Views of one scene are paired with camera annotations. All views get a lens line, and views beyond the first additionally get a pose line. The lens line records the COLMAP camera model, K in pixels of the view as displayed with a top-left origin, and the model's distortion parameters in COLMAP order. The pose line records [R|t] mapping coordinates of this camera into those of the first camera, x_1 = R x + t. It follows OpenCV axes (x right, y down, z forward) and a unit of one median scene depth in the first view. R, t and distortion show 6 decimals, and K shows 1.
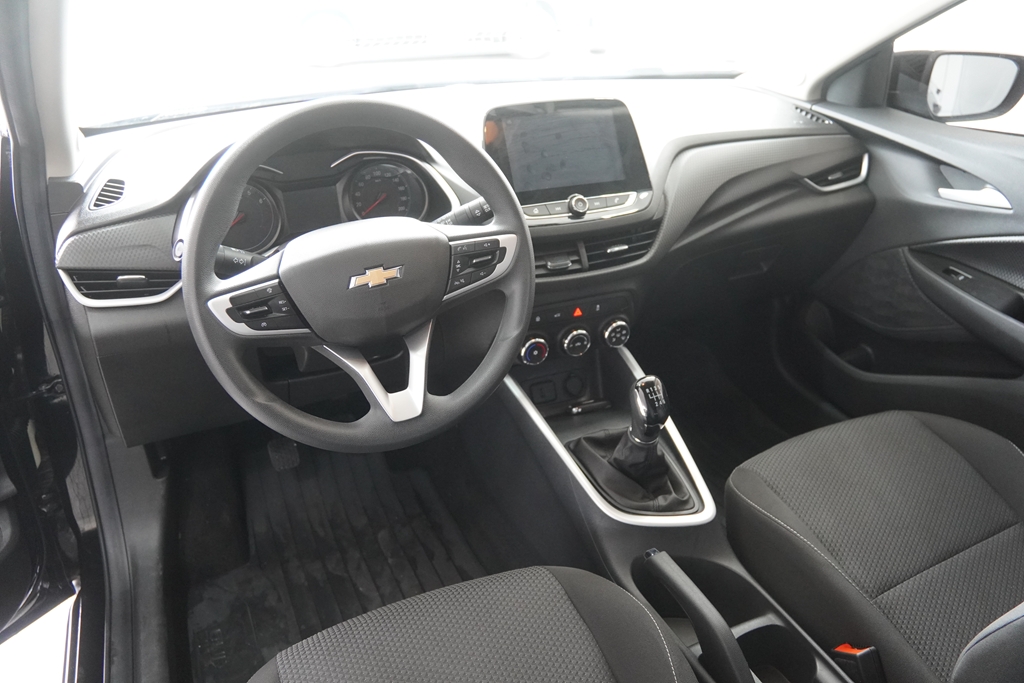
lens RADIAL K [[776.2, 0, 512.5], [0, 776.2, 342.1], [0, 0, 1]] dist [-0.114790, 0.068619]
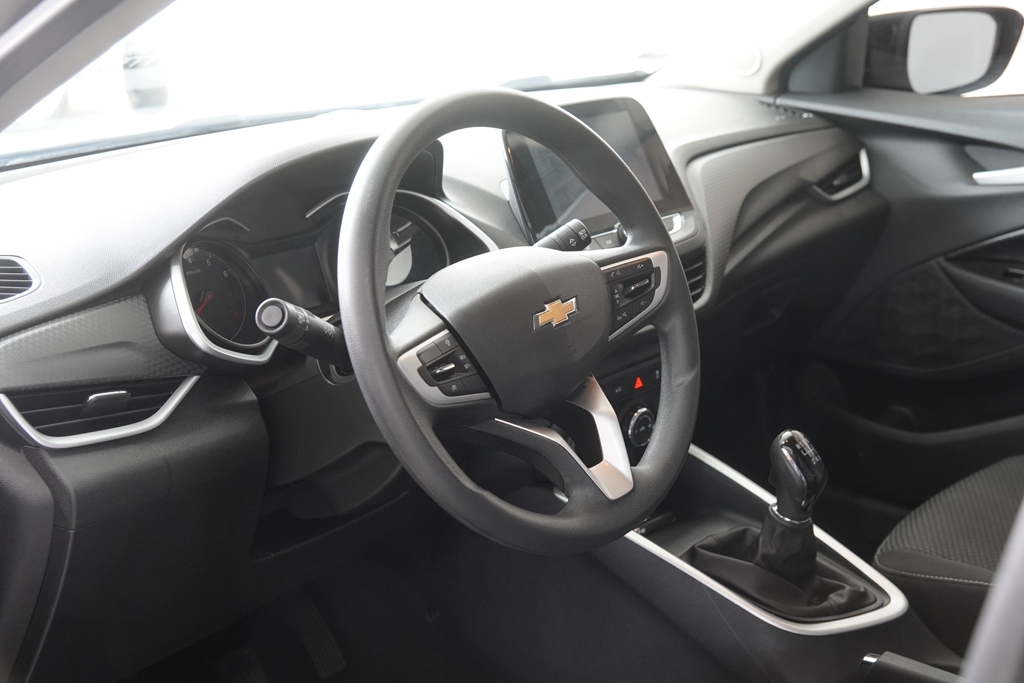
lens RADIAL K [[1380.7, 0, 511.2], [0, 1380.7, 345.1], [0, 0, 1]] dist [0.138949, 0.000000]
pose [[0.915108, -0.143270, 0.376897, -0.501356], [0.214251, 0.964640, -0.153515, 0.099400], [-0.341576, 0.221233, 0.913445, -0.150027]]
